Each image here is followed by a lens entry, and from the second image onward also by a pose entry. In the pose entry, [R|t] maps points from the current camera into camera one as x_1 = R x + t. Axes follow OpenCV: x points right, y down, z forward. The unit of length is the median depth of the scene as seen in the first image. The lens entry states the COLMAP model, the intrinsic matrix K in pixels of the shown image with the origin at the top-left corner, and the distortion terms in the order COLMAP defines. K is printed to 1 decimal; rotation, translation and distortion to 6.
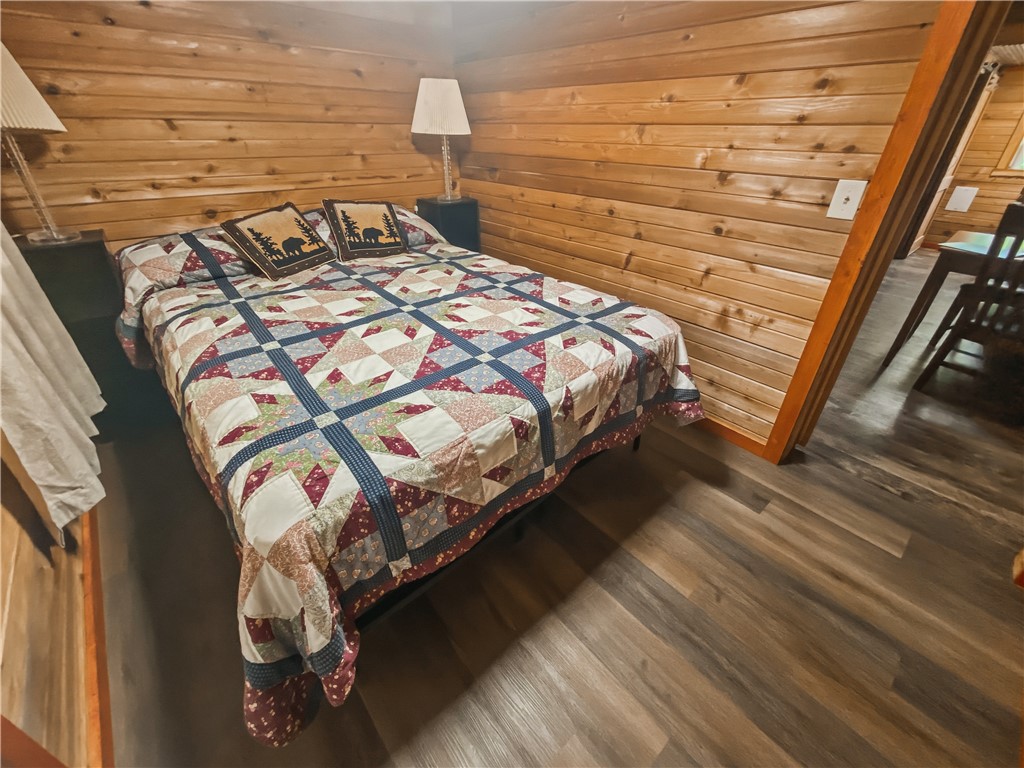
lens RADIAL K [[435.9, 0, 512.0], [0, 435.9, 384.0], [0, 0, 1]] dist [-0.001200, -0.000365]
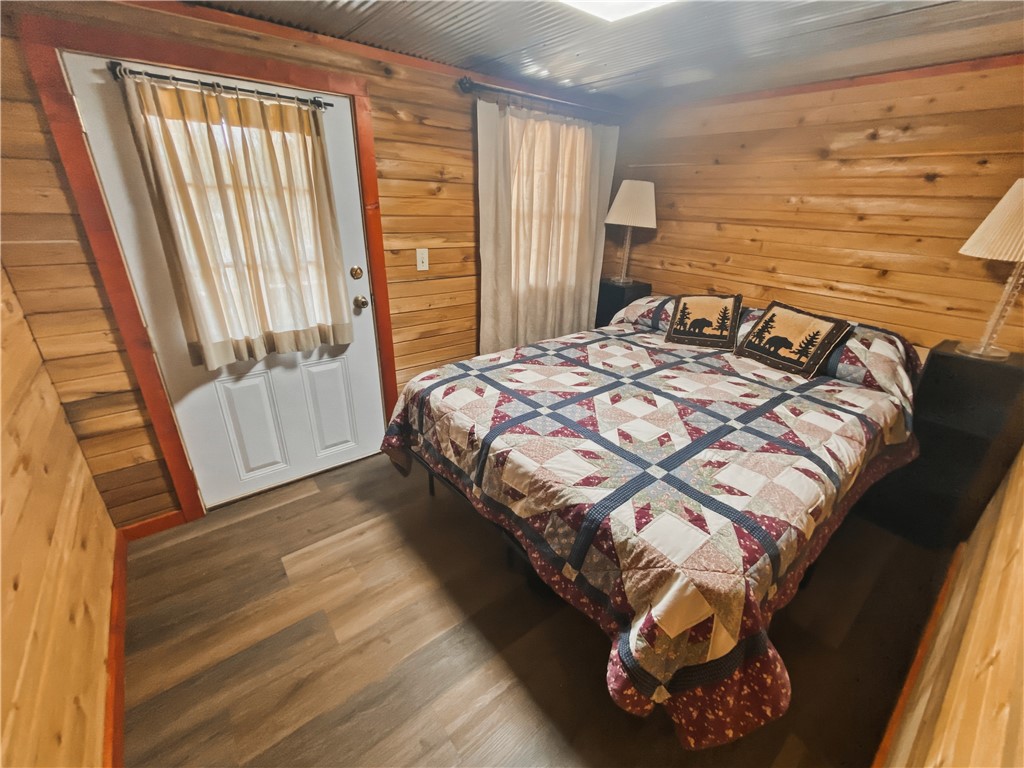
lens RADIAL K [[435.9, 0, 512.0], [0, 435.9, 384.0], [0, 0, 1]] dist [-0.001200, -0.000365]
pose [[-0.089695, 0.364821, -0.926747, 0.877838], [-0.523832, 0.774122, 0.355438, -0.419277], [0.847086, 0.517341, 0.121669, 0.591637]]
